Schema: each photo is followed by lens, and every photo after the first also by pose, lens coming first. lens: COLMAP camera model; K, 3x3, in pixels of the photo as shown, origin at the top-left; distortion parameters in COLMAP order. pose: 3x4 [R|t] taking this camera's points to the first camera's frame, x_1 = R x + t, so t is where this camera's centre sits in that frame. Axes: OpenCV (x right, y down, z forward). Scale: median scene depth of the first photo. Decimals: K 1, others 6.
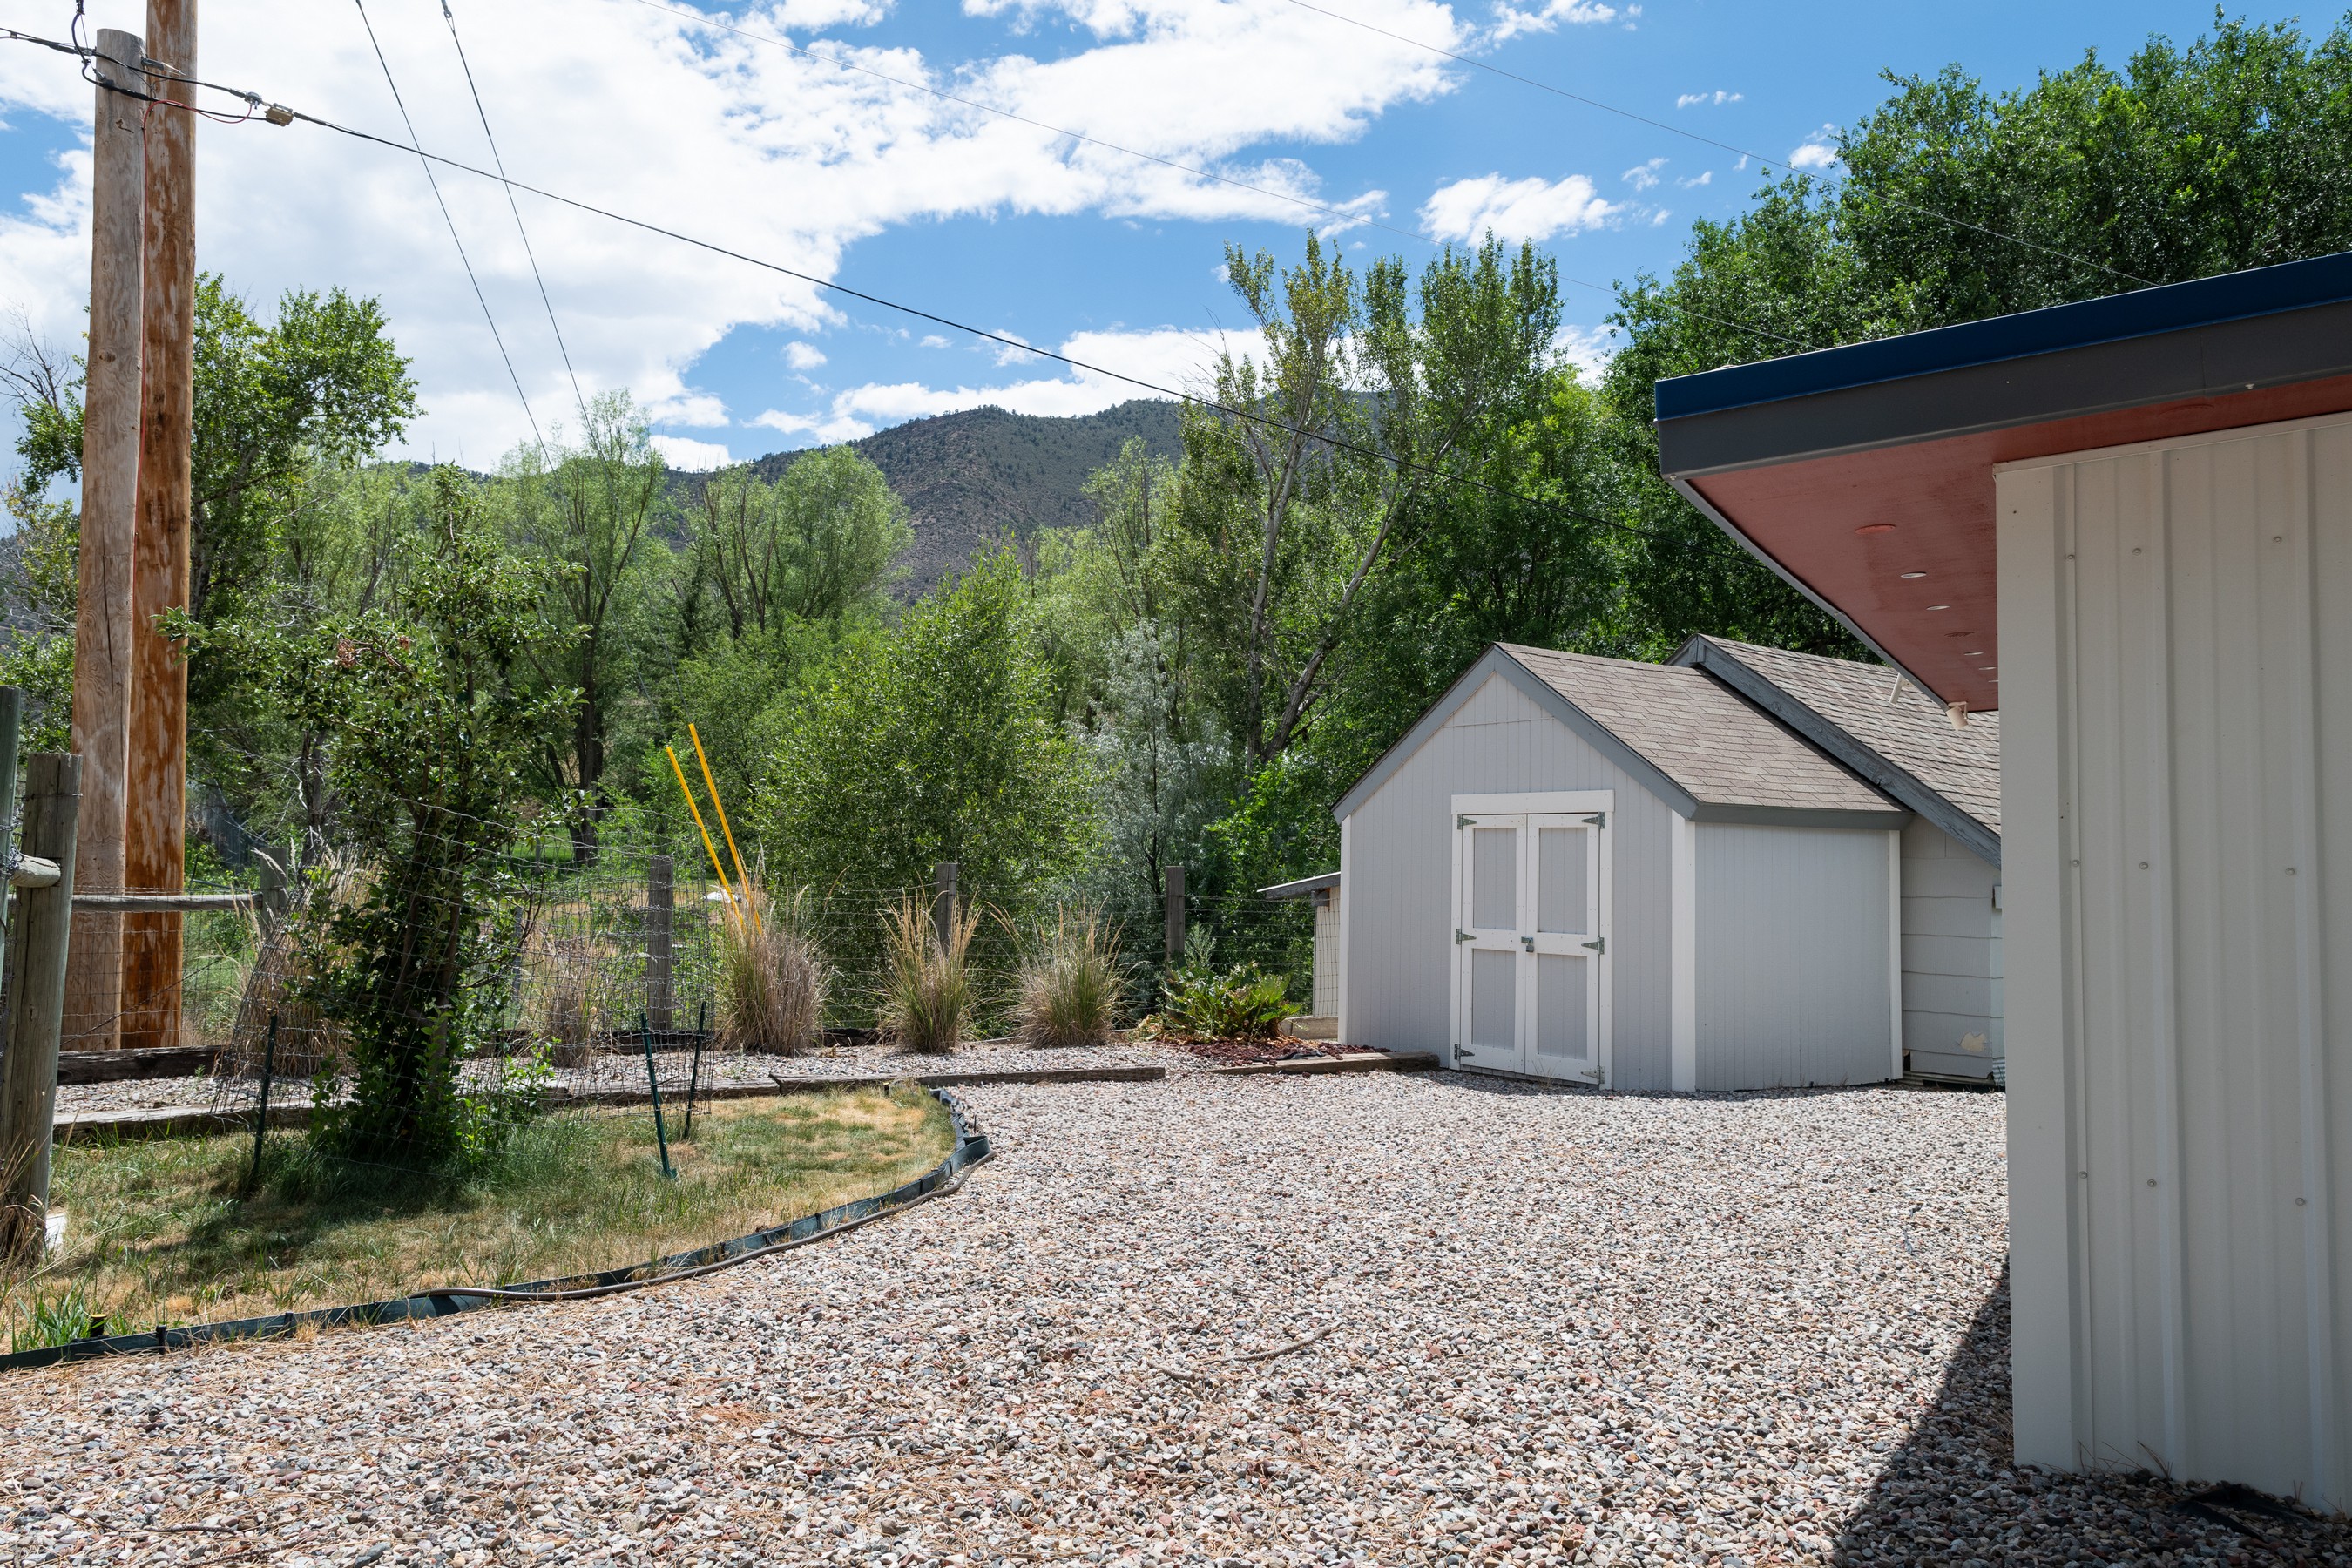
lens RADIAL K [[1631.7, 0, 1169.8], [0, 1631.7, 770.6], [0, 0, 1]] dist [0.025681, -0.007710]
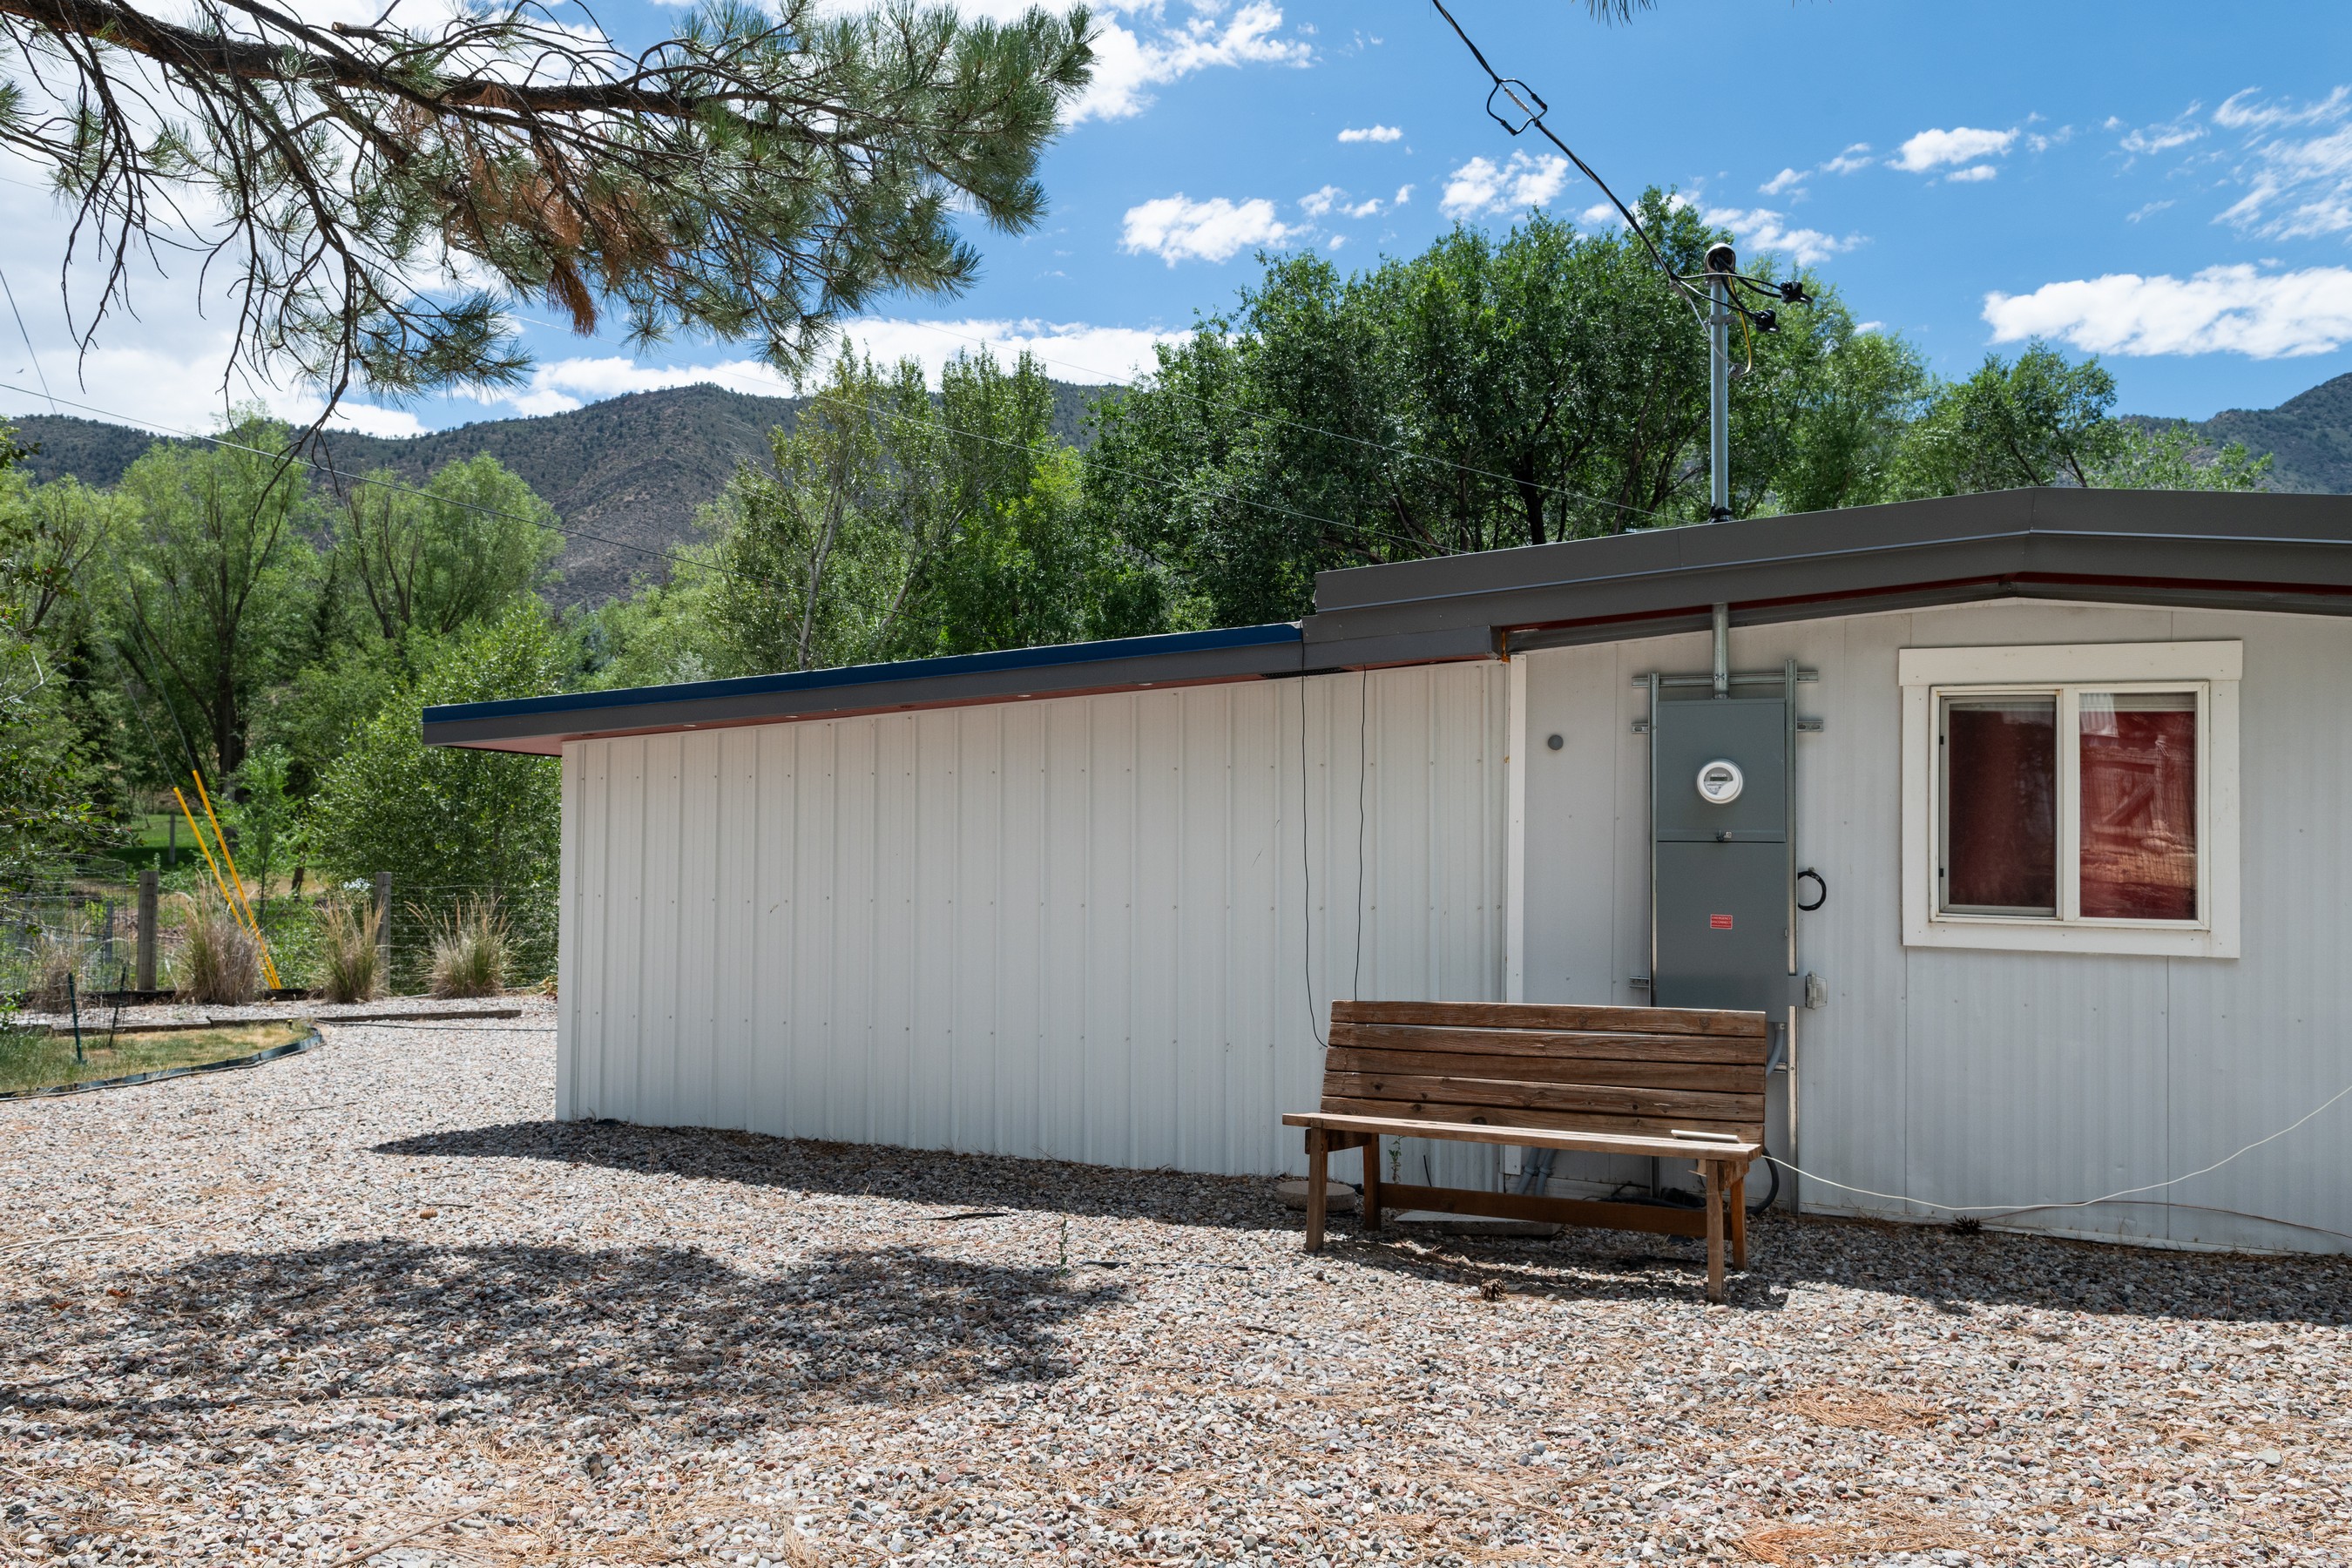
lens RADIAL K [[1631.7, 0, 1185.7], [0, 1631.7, 800.0], [0, 0, 1]] dist [0.025681, -0.007710]
pose [[0.987400, 0.000870, 0.158243, 0.077718], [-0.005850, 0.999502, 0.031009, -0.013110], [-0.158137, -0.031544, 0.986913, -0.123601]]
